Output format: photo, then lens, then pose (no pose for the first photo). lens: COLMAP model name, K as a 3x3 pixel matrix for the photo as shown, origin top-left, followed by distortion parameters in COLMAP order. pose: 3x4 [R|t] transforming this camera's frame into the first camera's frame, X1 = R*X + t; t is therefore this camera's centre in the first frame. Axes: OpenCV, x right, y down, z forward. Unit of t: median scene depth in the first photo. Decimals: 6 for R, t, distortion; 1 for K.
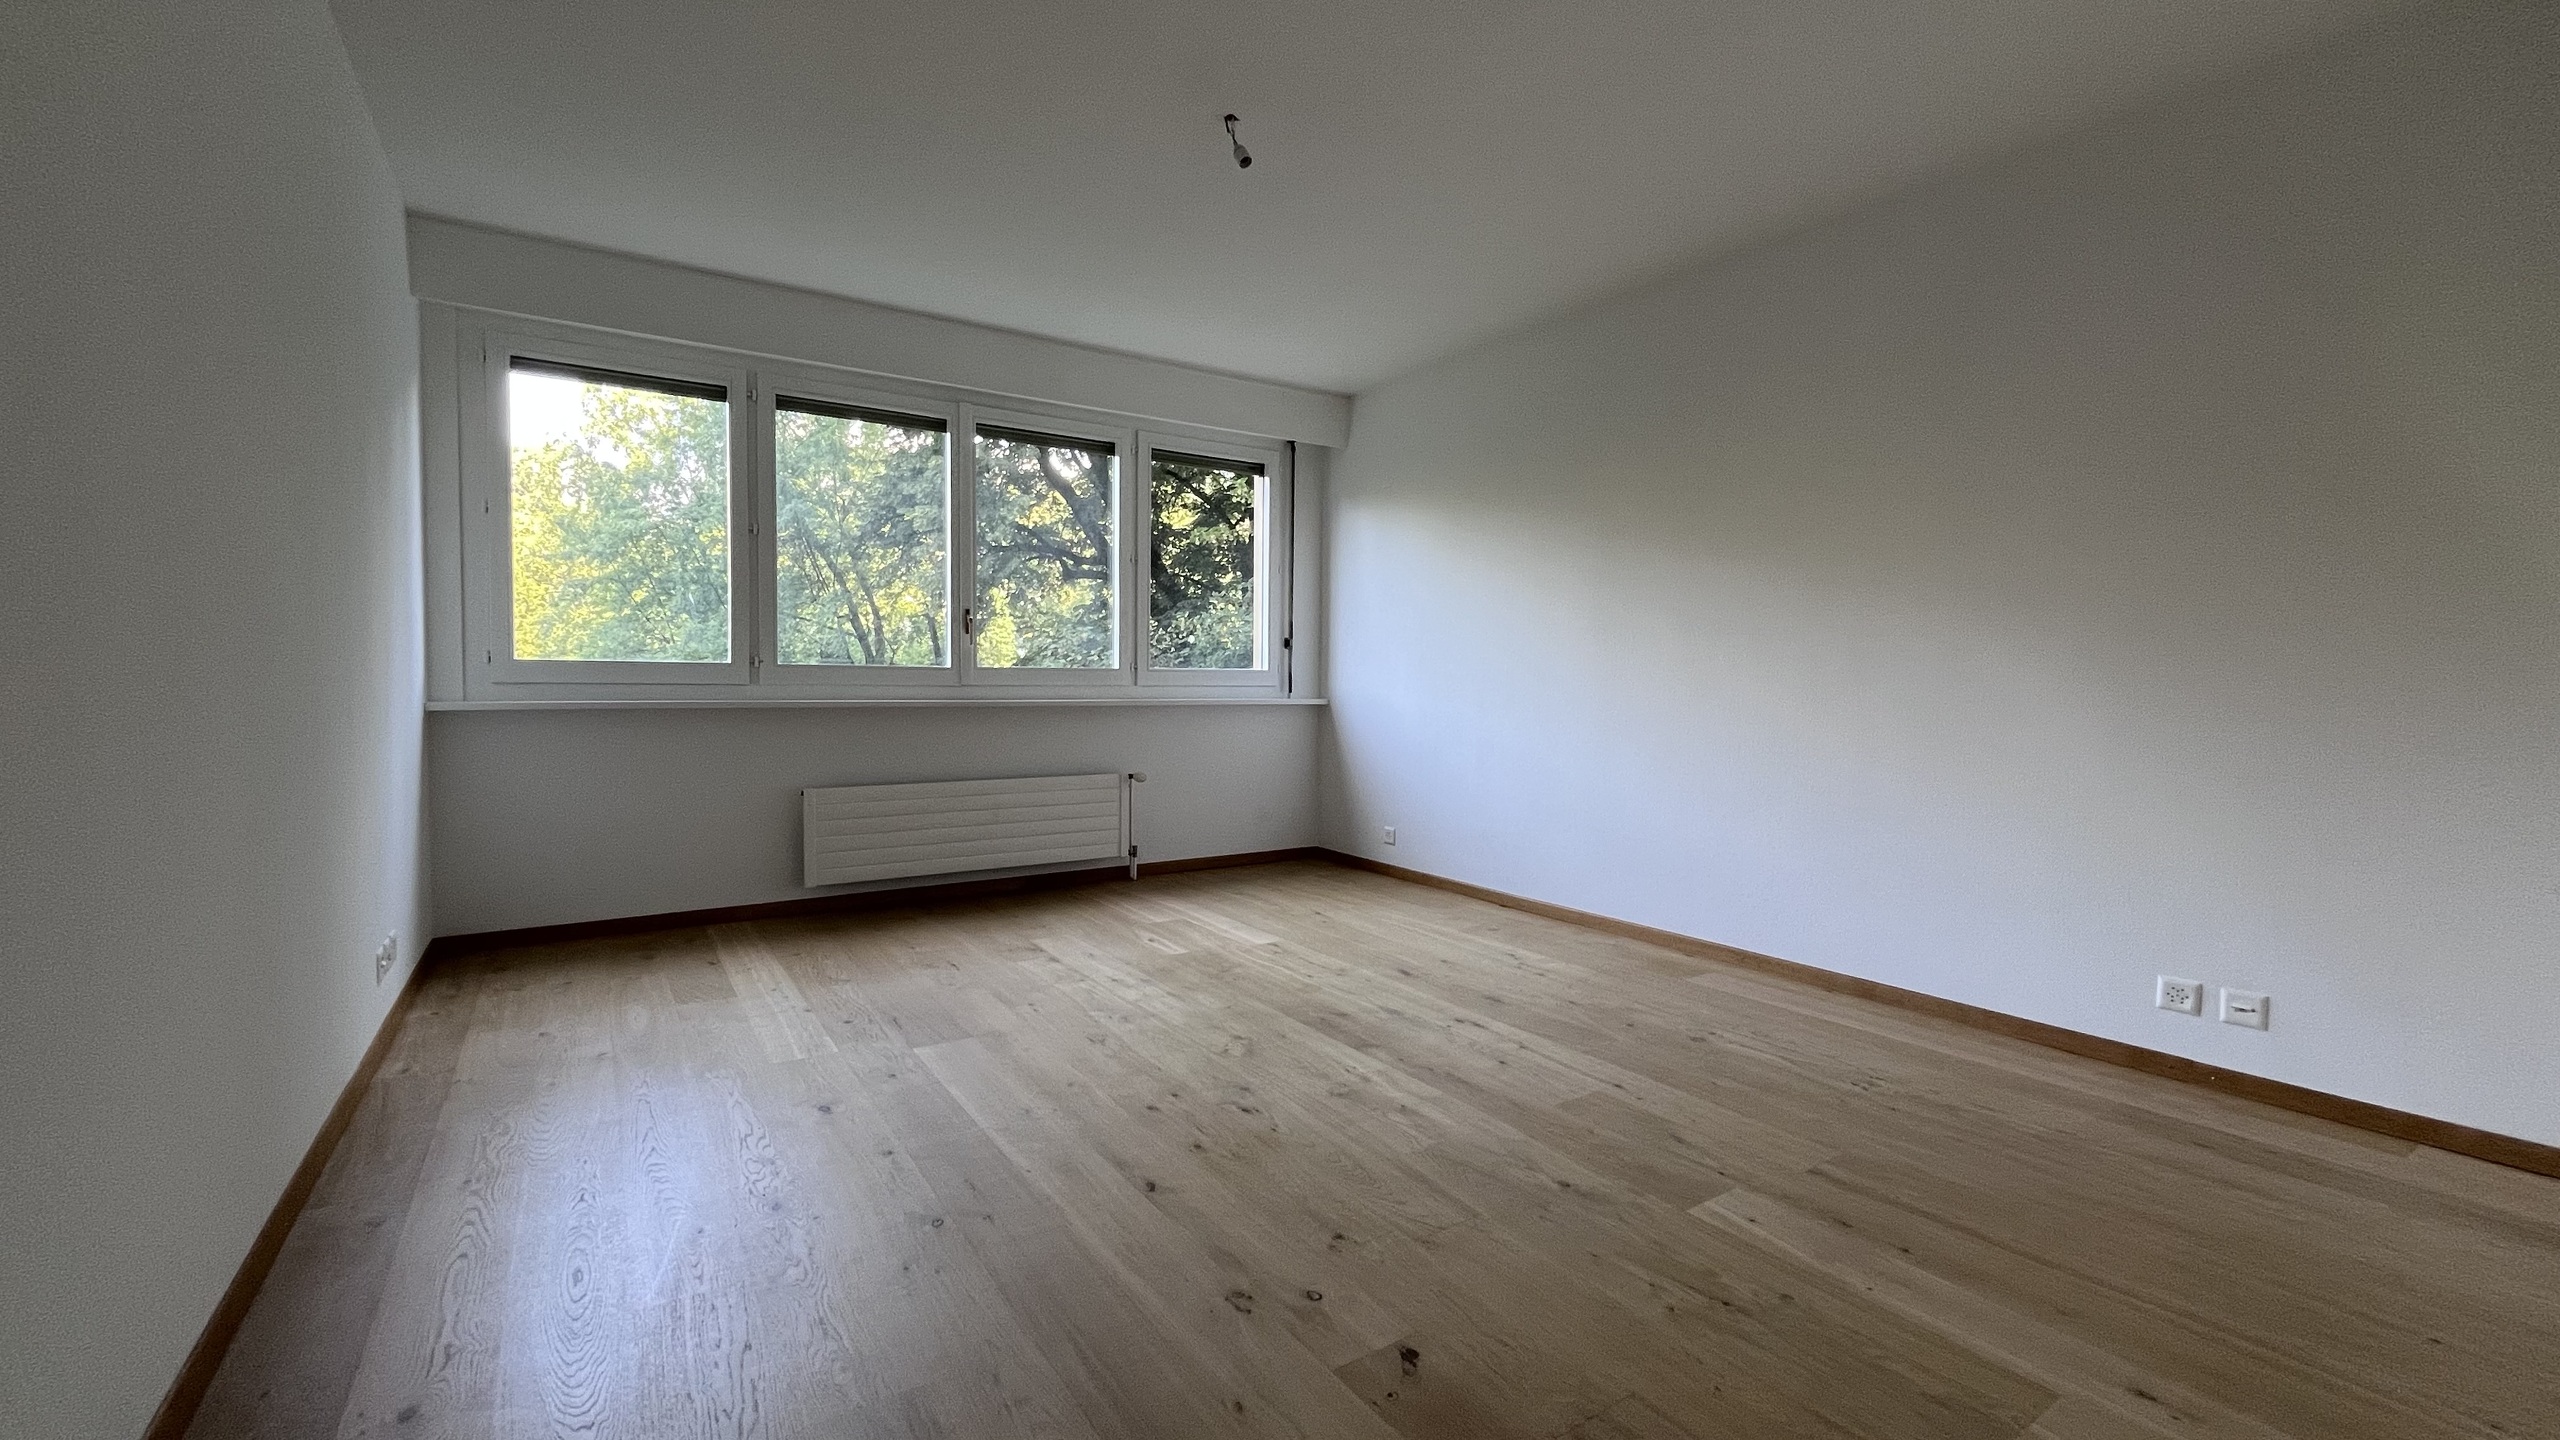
lens RADIAL K [[1037.1, 0, 1284.8], [0, 1037.1, 716.4], [0, 0, 1]] dist [-0.001079, -0.000043]
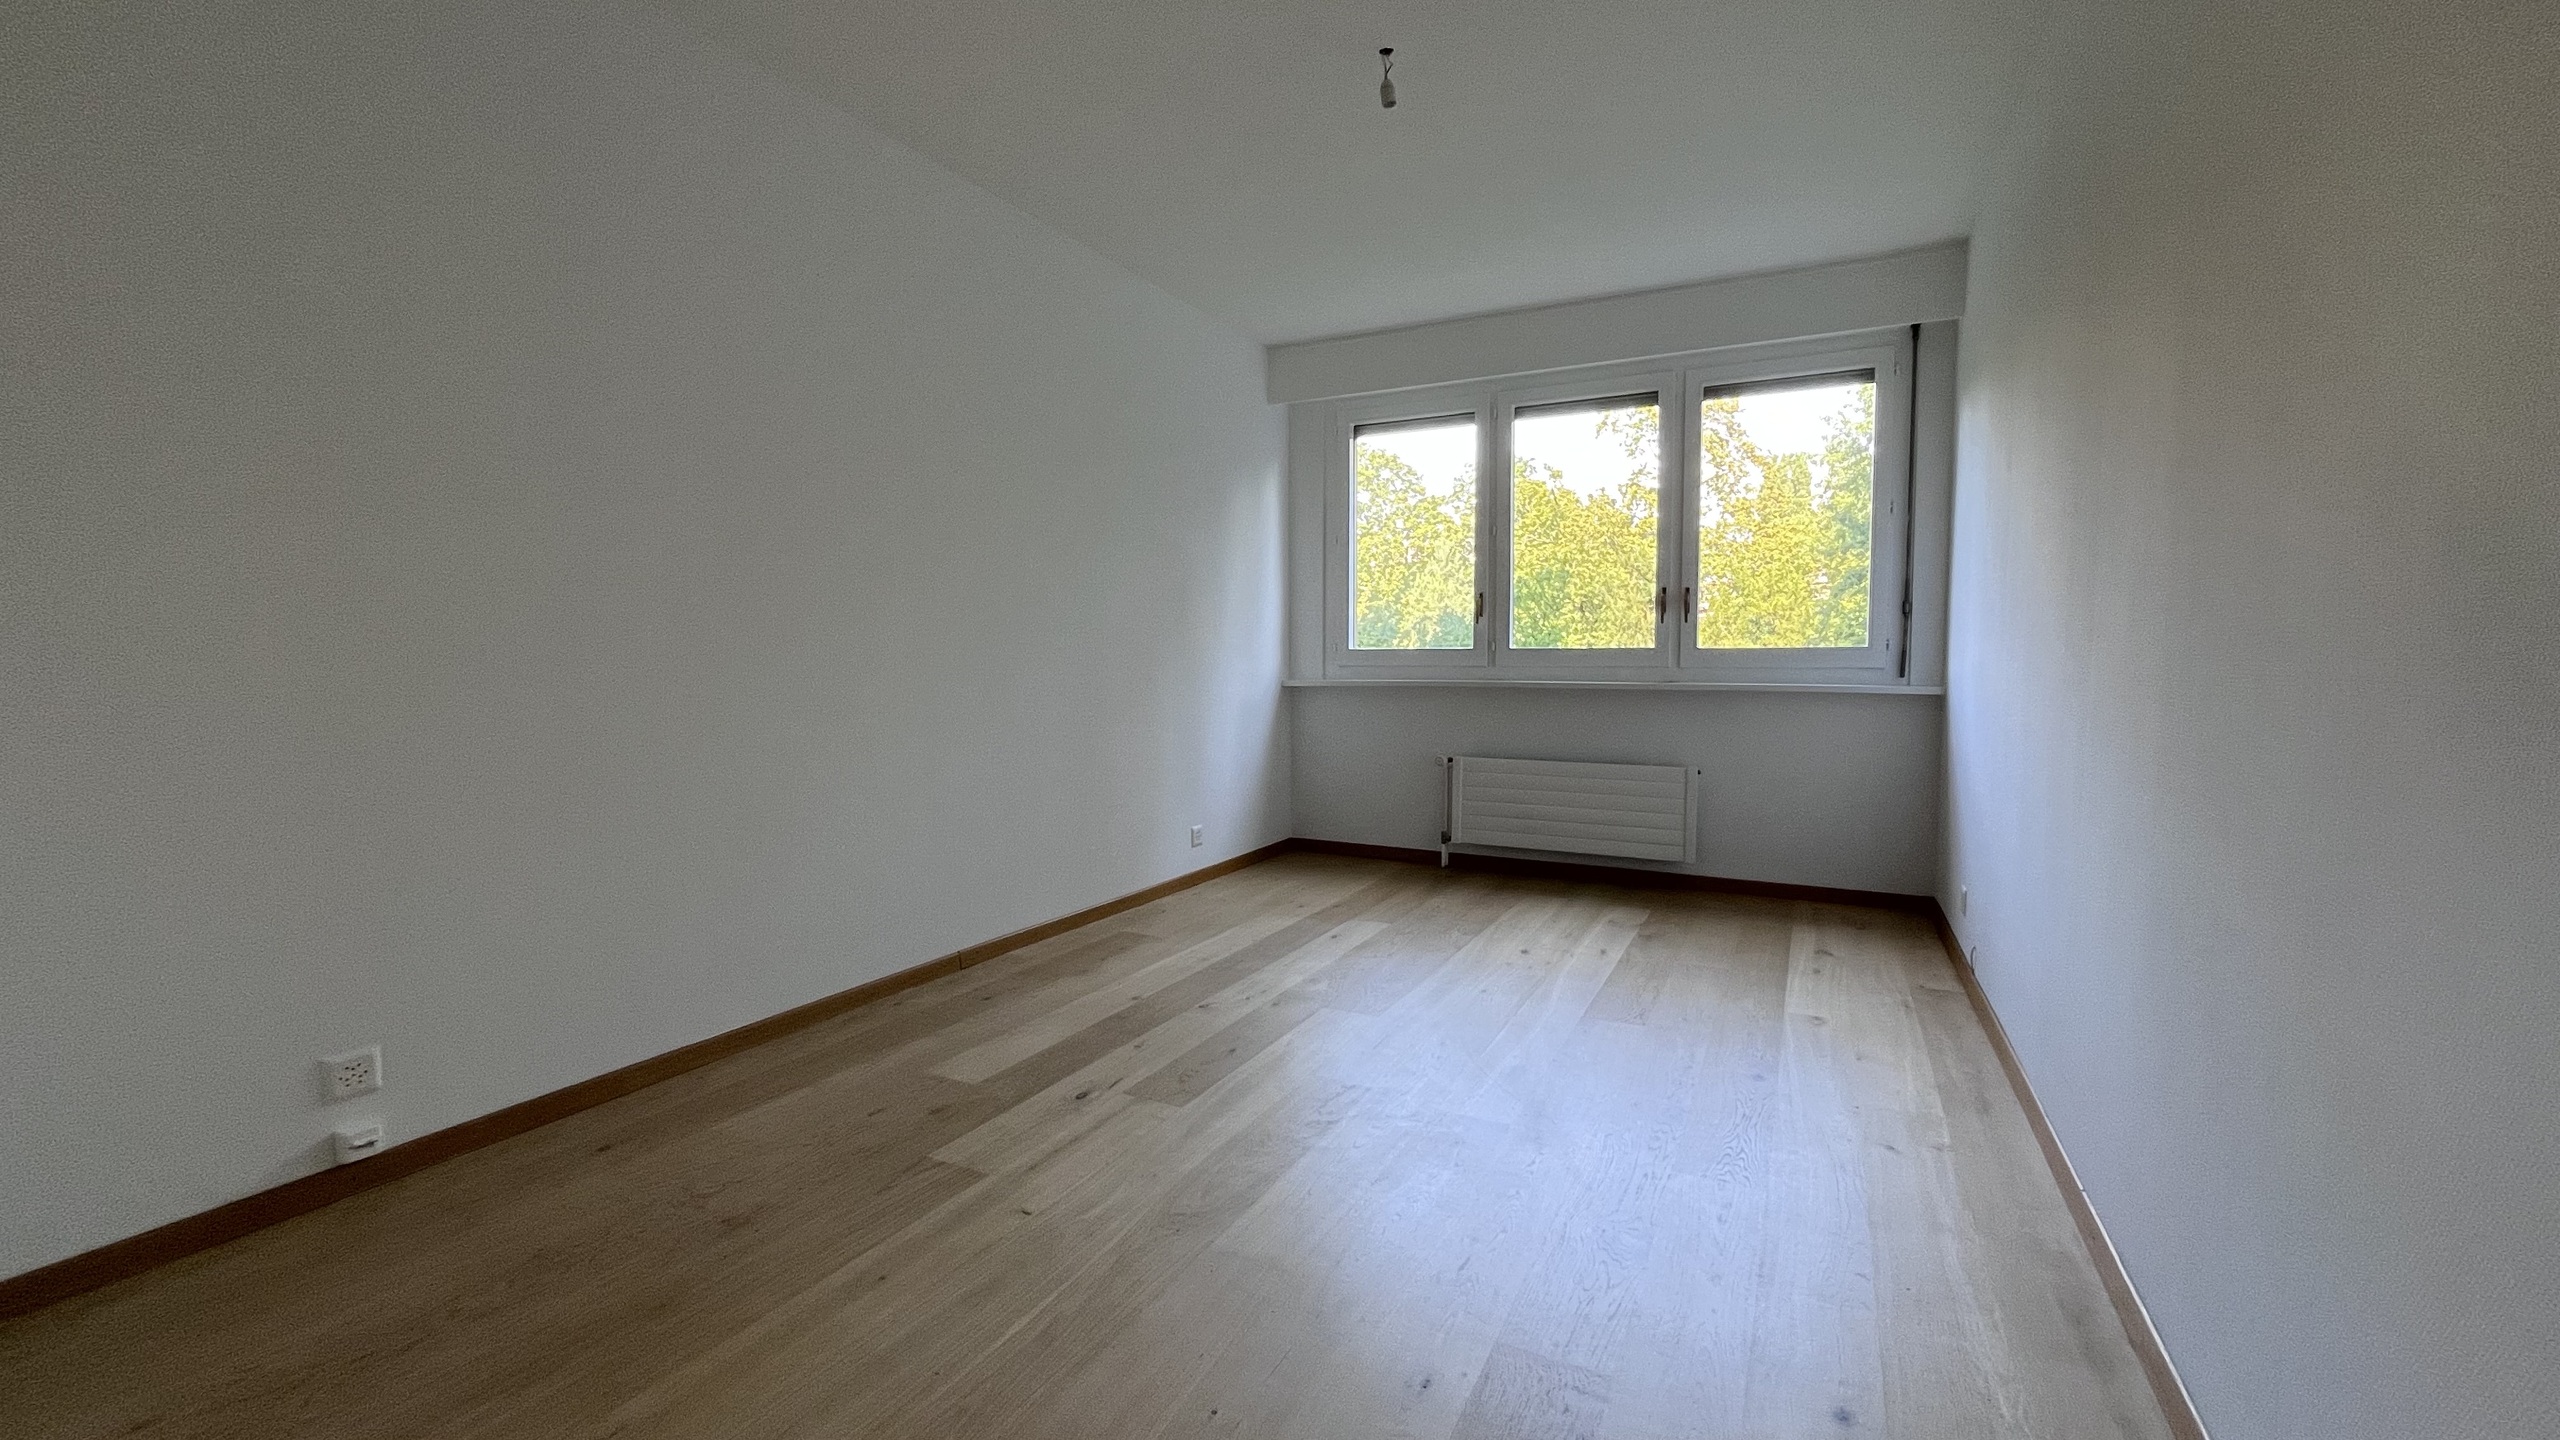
lens RADIAL K [[1037.1, 0, 1284.8], [0, 1037.1, 716.4], [0, 0, 1]] dist [-0.001079, -0.000043]
pose [[0.482404, 0.040813, -0.874998, 0.435108], [-0.027901, 0.999123, 0.031221, -0.006222], [0.875504, 0.009352, 0.483120, 0.278095]]
